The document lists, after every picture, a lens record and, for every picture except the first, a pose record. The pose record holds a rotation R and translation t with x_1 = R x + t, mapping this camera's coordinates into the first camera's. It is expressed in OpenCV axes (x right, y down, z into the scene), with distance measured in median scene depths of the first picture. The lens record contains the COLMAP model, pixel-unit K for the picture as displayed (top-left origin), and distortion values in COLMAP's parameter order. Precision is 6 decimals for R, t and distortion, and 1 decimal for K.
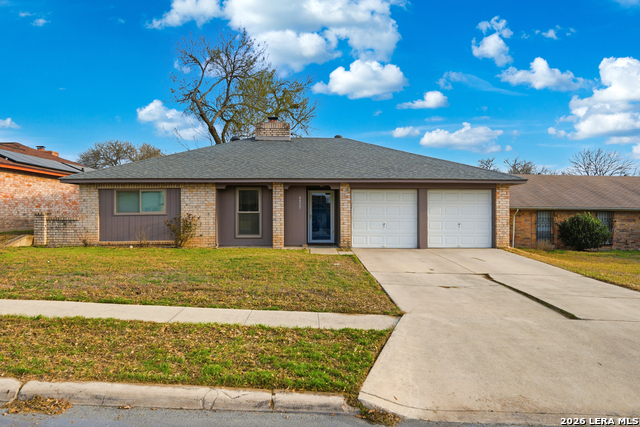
lens RADIAL K [[415.0, 0, 319.9], [0, 415.0, 211.5], [0, 0, 1]] dist [-0.005533, -0.000673]
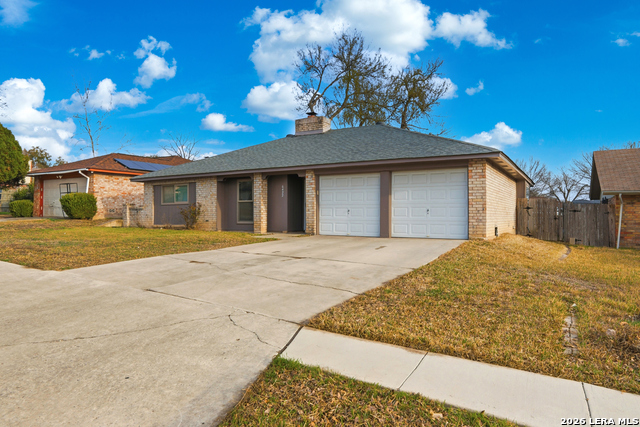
lens RADIAL K [[415.0, 0, 320.1], [0, 415.0, 217.5], [0, 0, 1]] dist [-0.005533, -0.000673]
pose [[0.840222, 0.003087, -0.542234, 0.624726], [0.002425, 0.999952, 0.009451, 0.037078], [0.542237, -0.009256, 0.840175, 0.170958]]
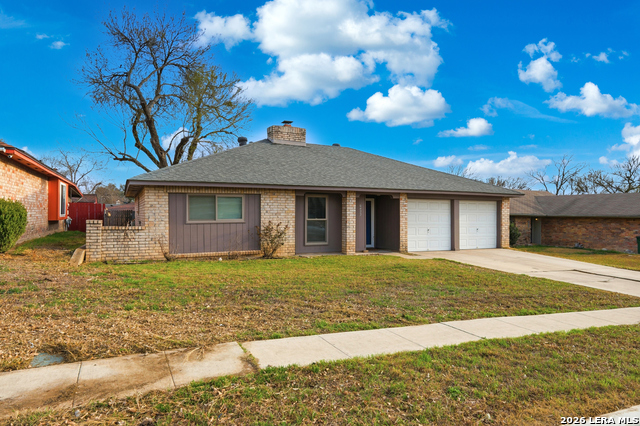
lens RADIAL K [[415.0, 0, 318.3], [0, 415.0, 213.6], [0, 0, 1]] dist [-0.005533, -0.000673]
pose [[0.914344, 0.005076, 0.404906, -0.590455], [-0.009004, 0.999929, 0.007795, -0.020776], [-0.404838, -0.010773, 0.914325, 0.085312]]
